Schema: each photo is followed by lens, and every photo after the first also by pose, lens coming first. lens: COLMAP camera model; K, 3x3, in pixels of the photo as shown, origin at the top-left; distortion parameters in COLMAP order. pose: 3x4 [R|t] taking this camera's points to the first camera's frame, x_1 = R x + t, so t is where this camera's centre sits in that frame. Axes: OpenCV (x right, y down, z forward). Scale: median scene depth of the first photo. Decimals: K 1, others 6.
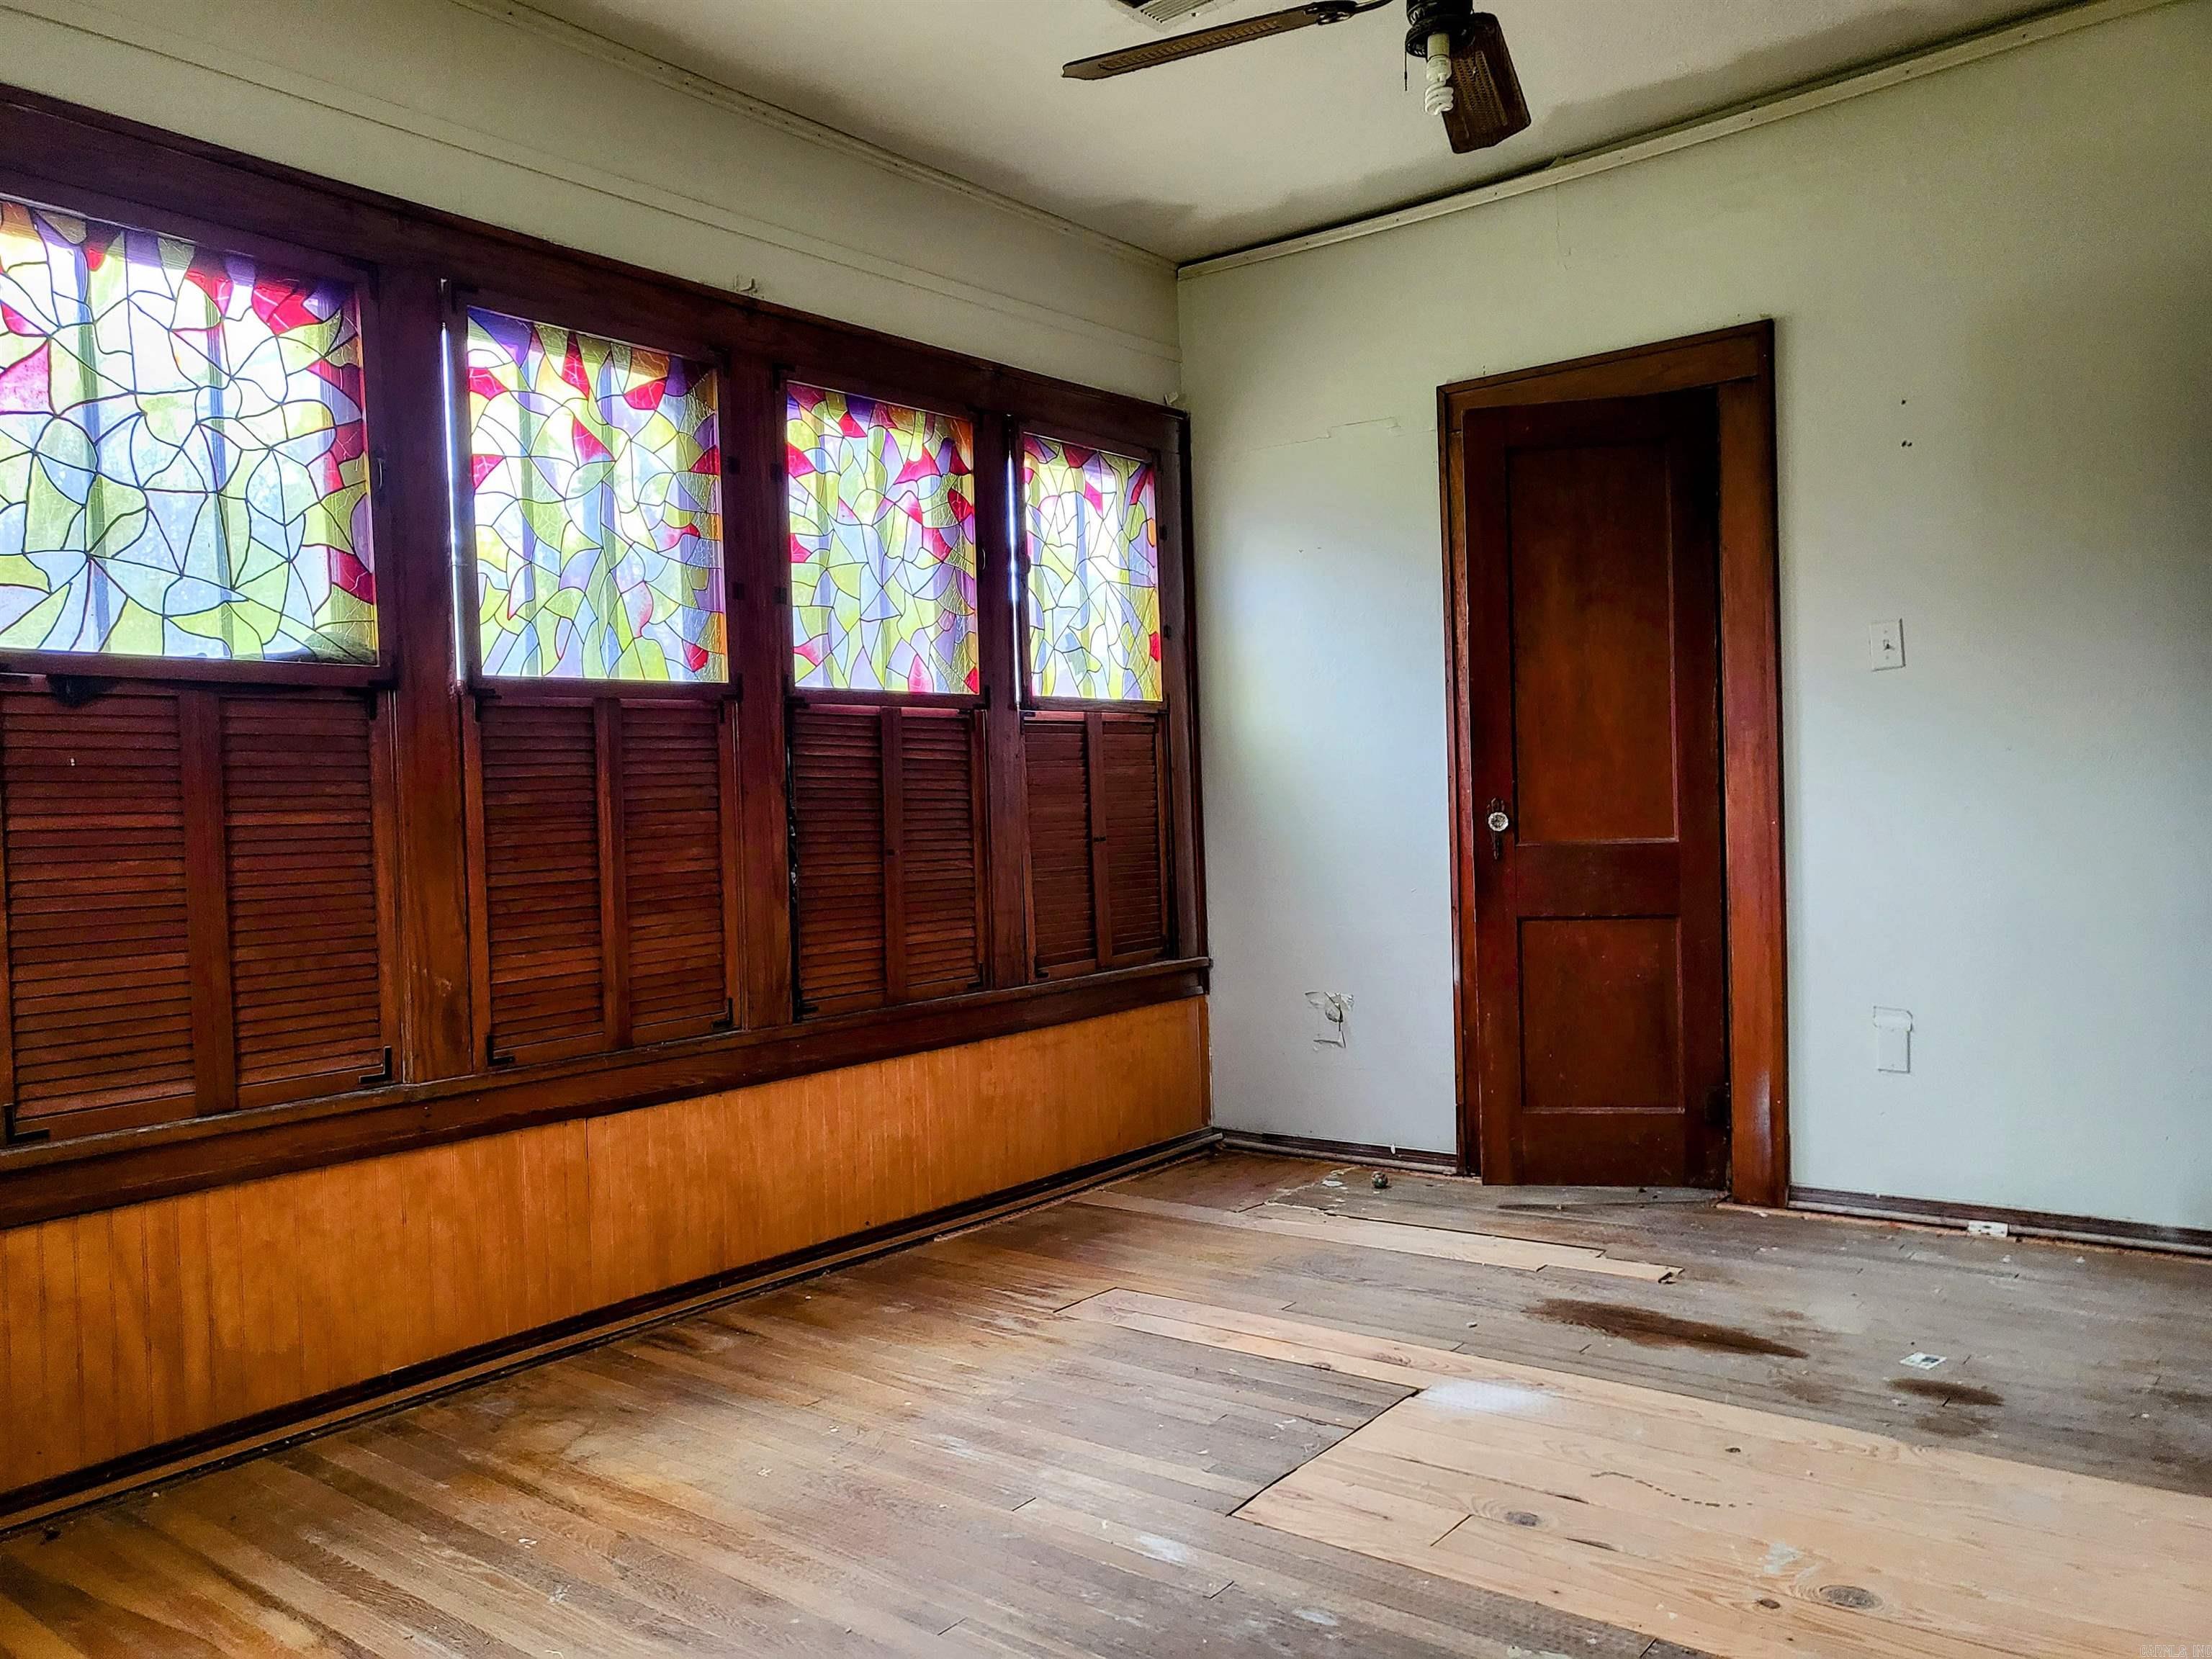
lens RADIAL K [[1718.2, 0, 1107.4], [0, 1718.2, 797.1], [0, 0, 1]] dist [0.004809, 0.001211]
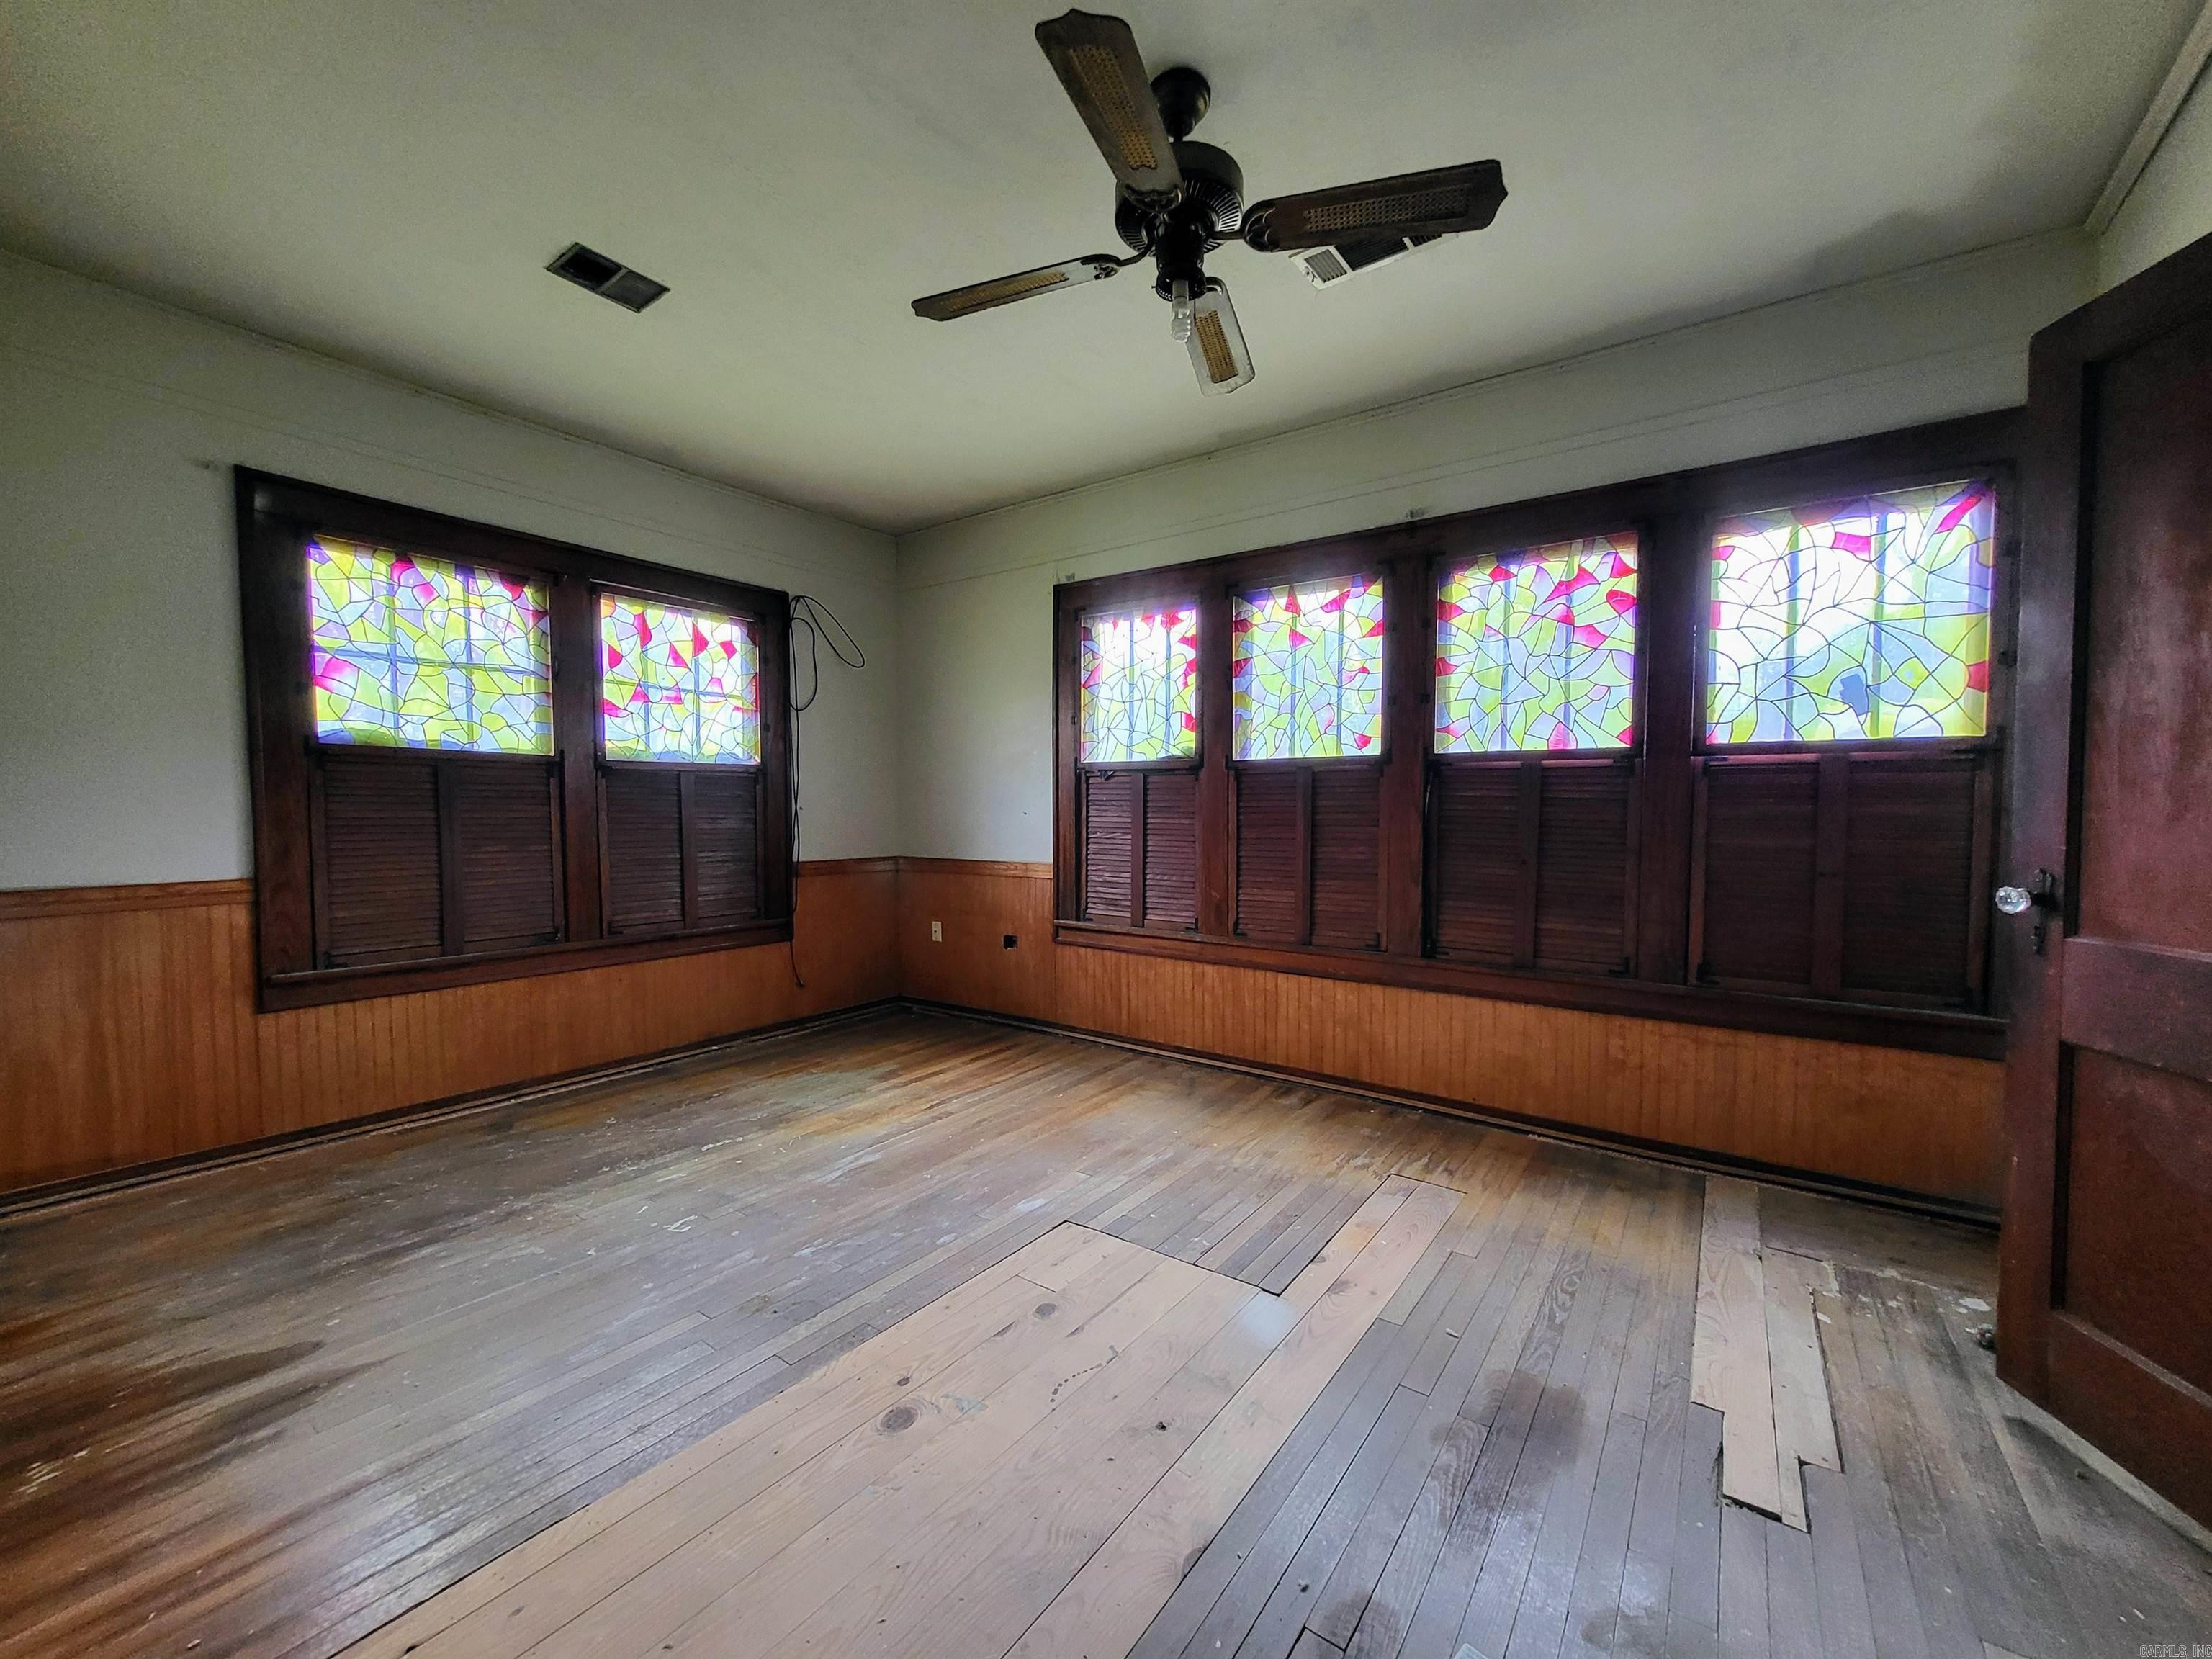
lens RADIAL K [[880.9, 0, 1094.6], [0, 880.9, 849.0], [0, 0, 1]] dist [0.017417, -0.005187]
pose [[0.027041, 0.074351, -0.996865, 0.731637], [-0.011904, 0.997183, 0.074051, -0.036397], [0.999563, 0.009864, 0.027849, 0.744349]]
